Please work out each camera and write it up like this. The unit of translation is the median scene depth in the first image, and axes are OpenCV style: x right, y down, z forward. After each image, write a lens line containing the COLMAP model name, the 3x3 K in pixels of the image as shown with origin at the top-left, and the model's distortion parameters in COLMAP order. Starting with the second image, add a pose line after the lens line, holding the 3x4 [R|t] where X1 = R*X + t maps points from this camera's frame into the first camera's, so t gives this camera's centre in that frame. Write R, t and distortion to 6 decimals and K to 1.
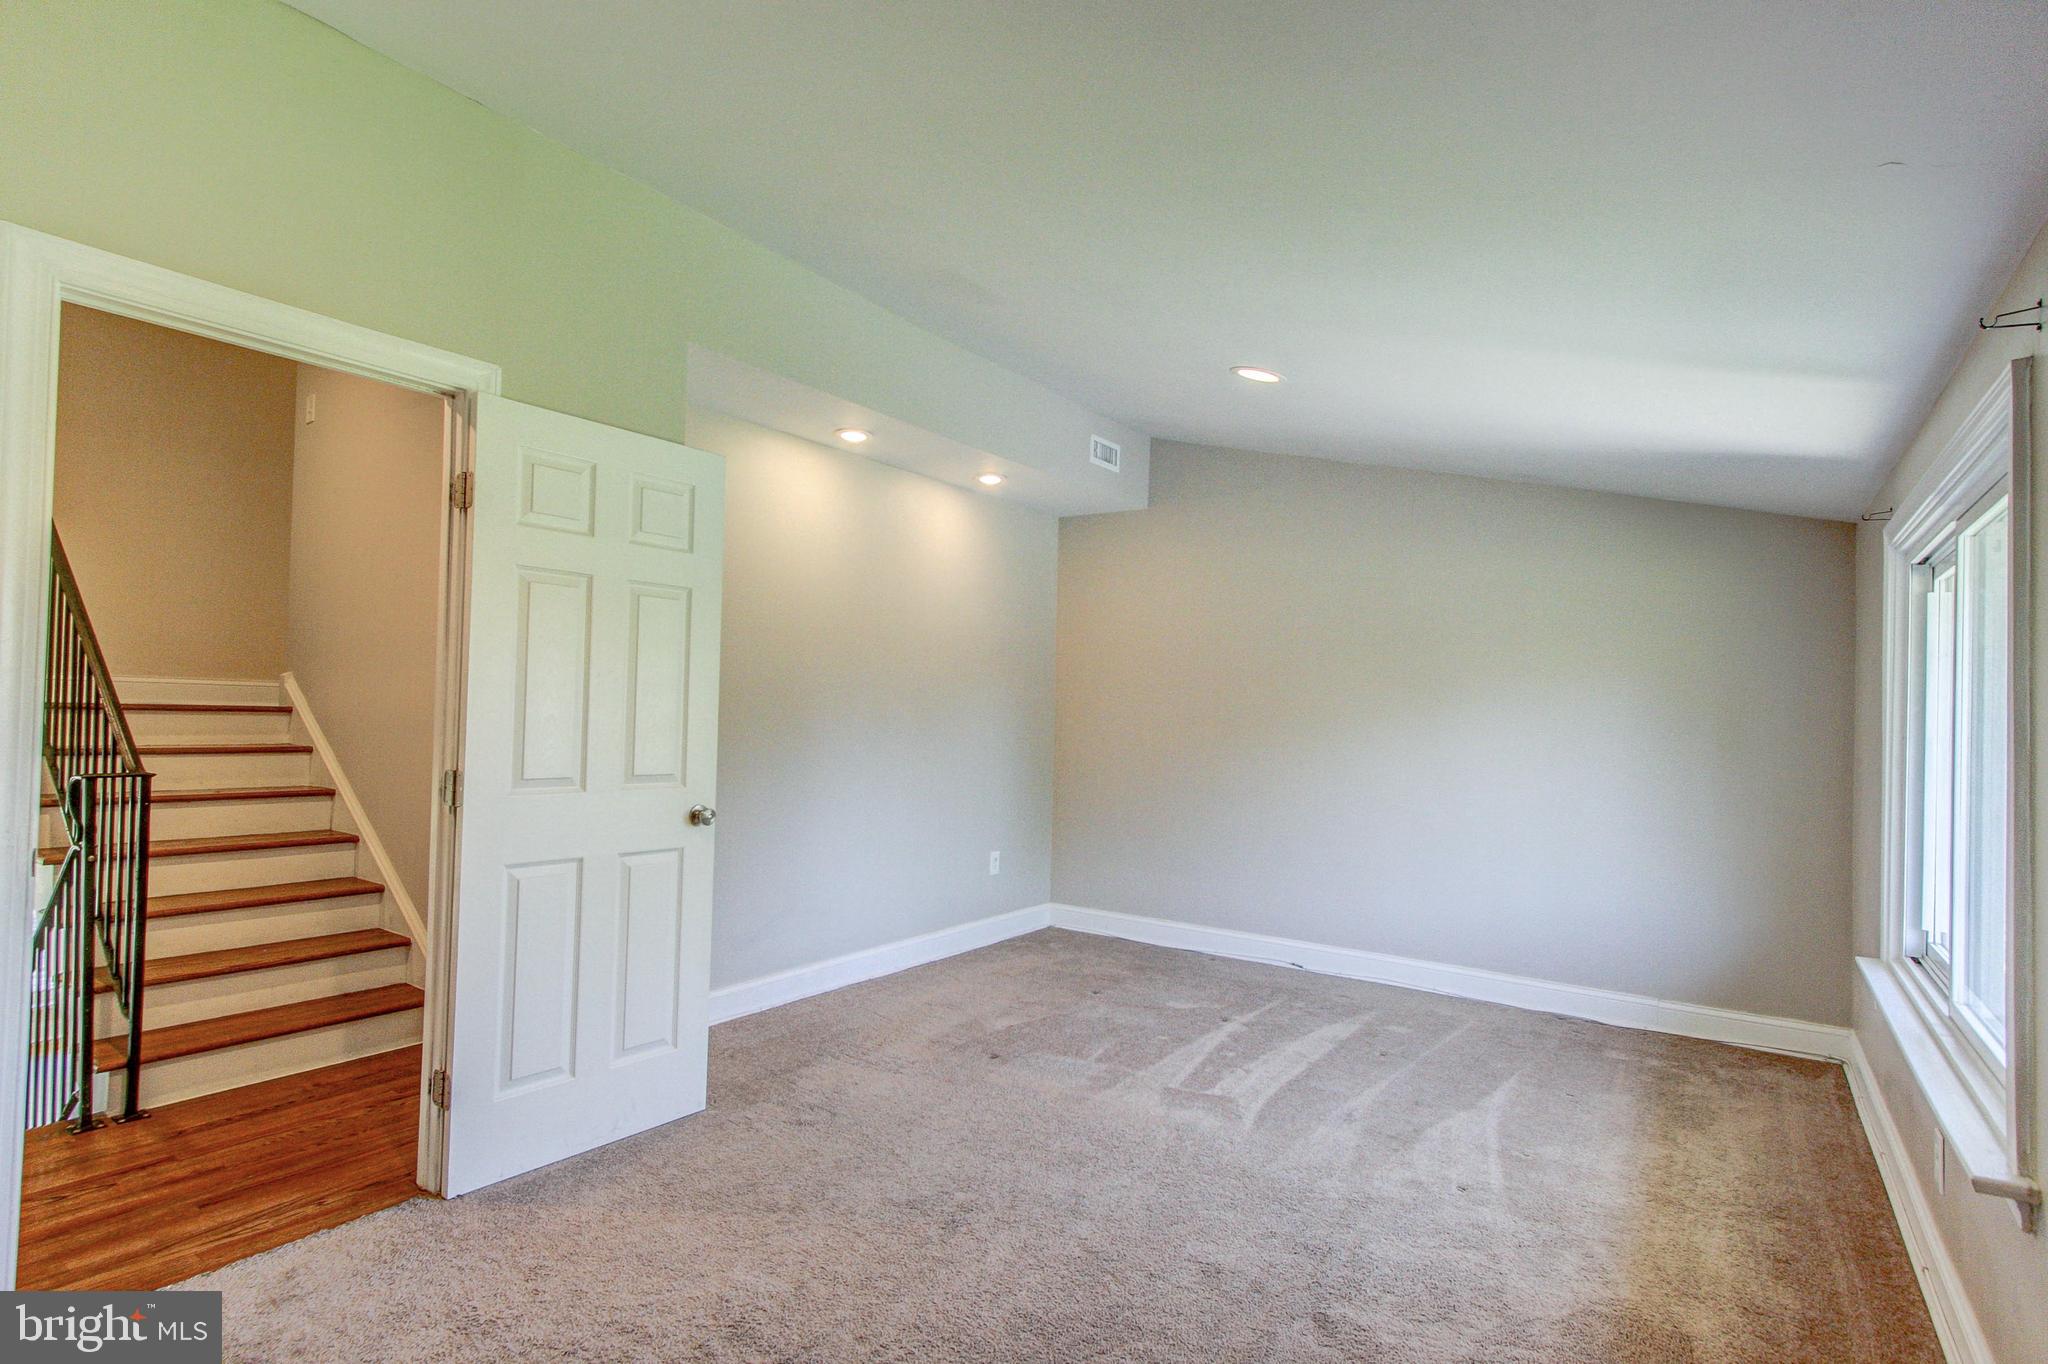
lens RADIAL K [[1023.0, 0, 1019.6], [0, 1023.0, 688.1], [0, 0, 1]] dist [0.003380, 0.000472]
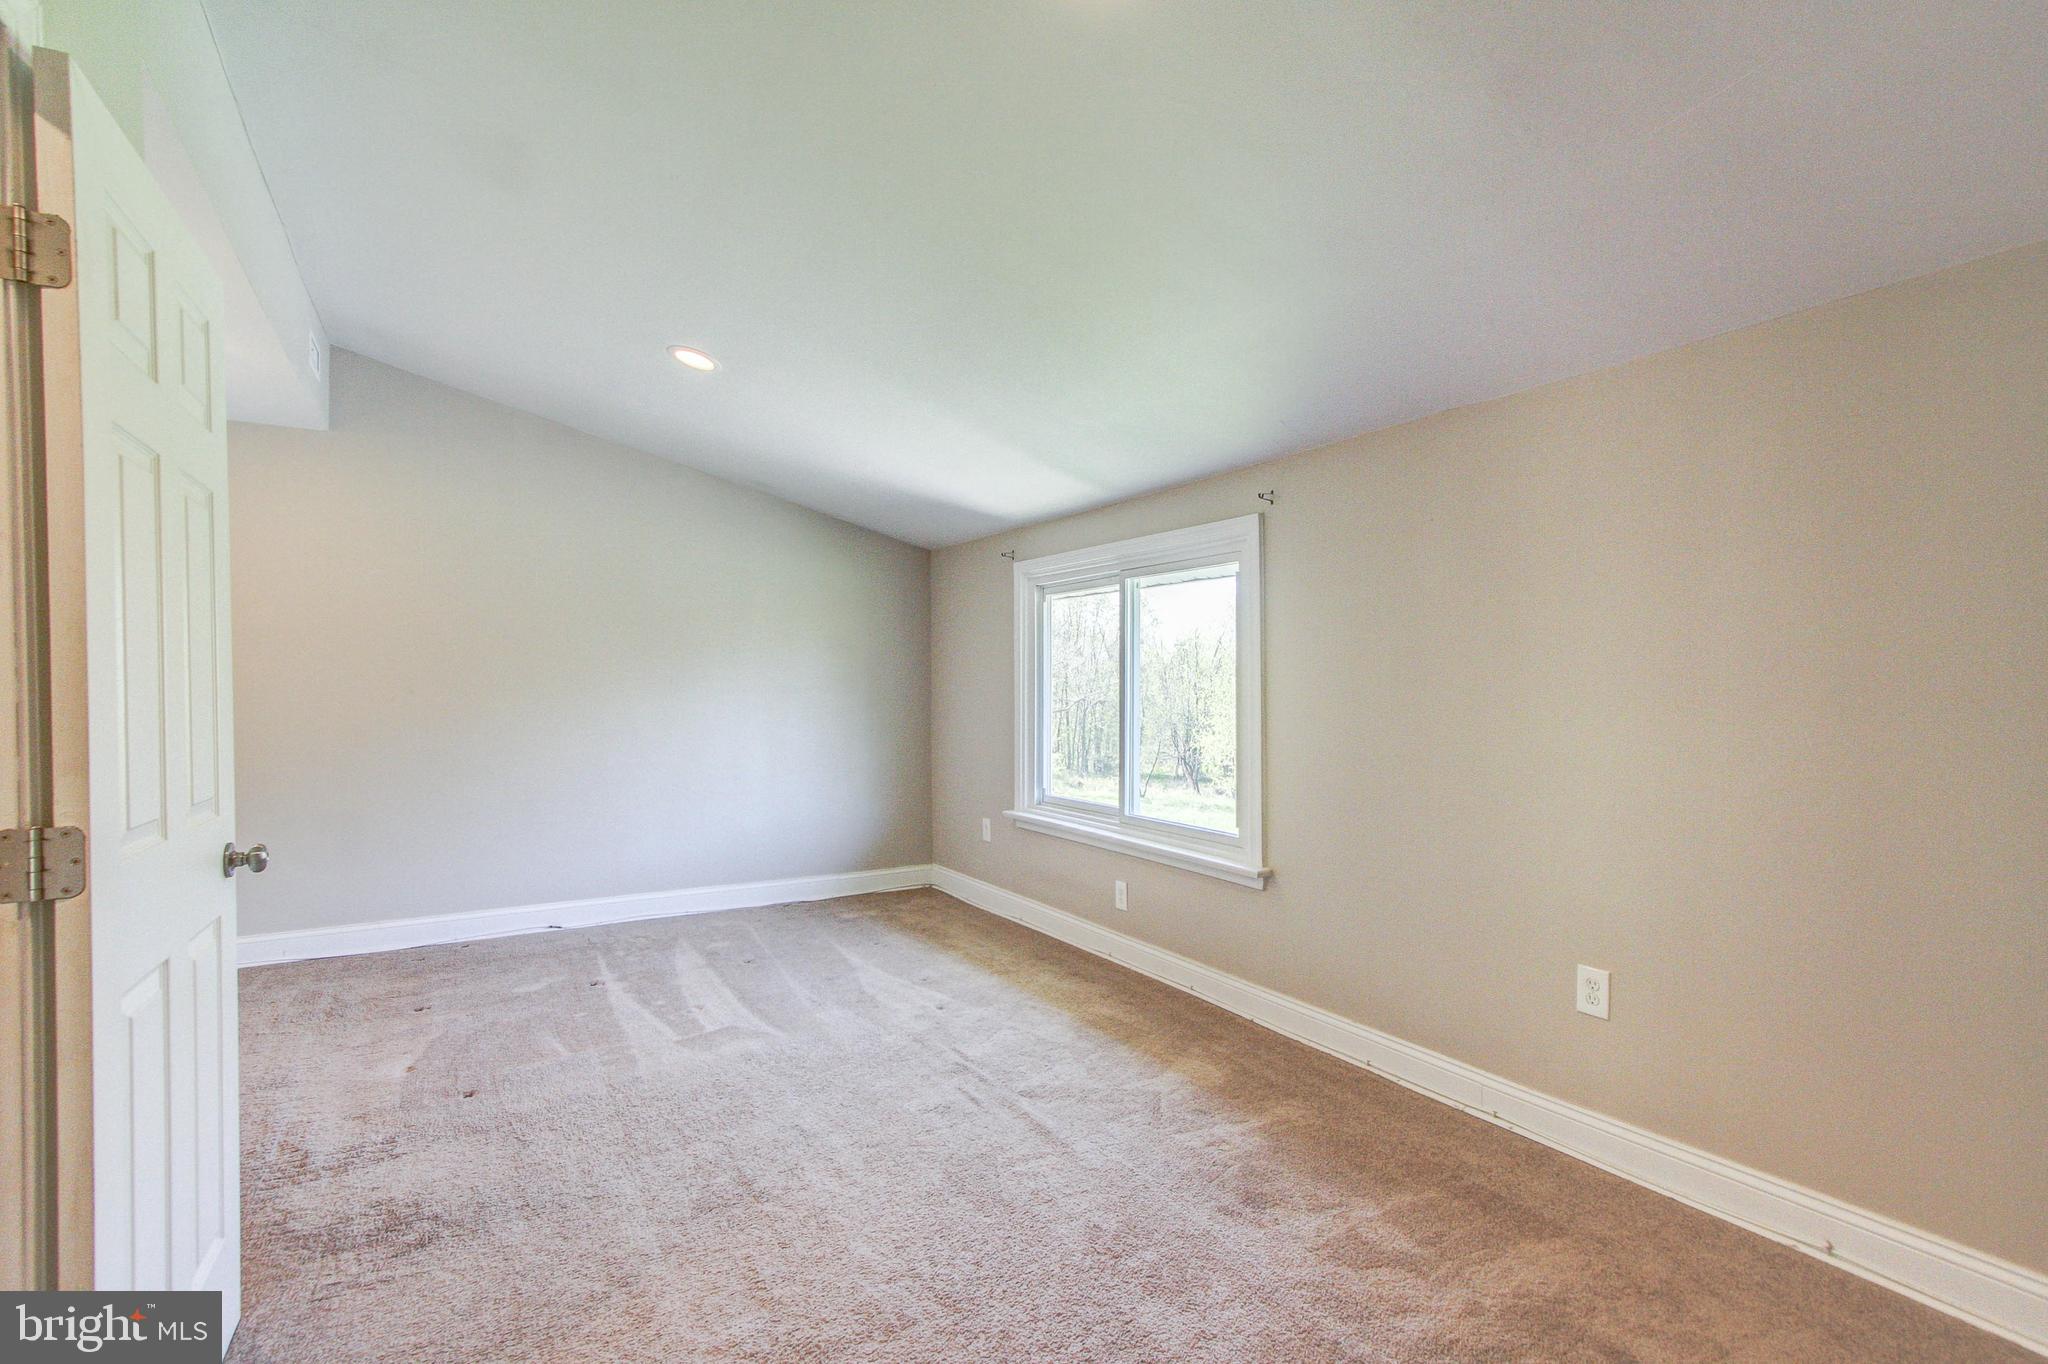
lens RADIAL K [[963.0, 0, 1020.9], [0, 963.0, 689.9], [0, 0, 1]] dist [0.004593, 0.002437]
pose [[0.415660, -0.035659, 0.908821, -0.555107], [-0.005162, 0.999123, 0.041563, -0.006408], [-0.909505, -0.021967, 0.415111, 0.271688]]
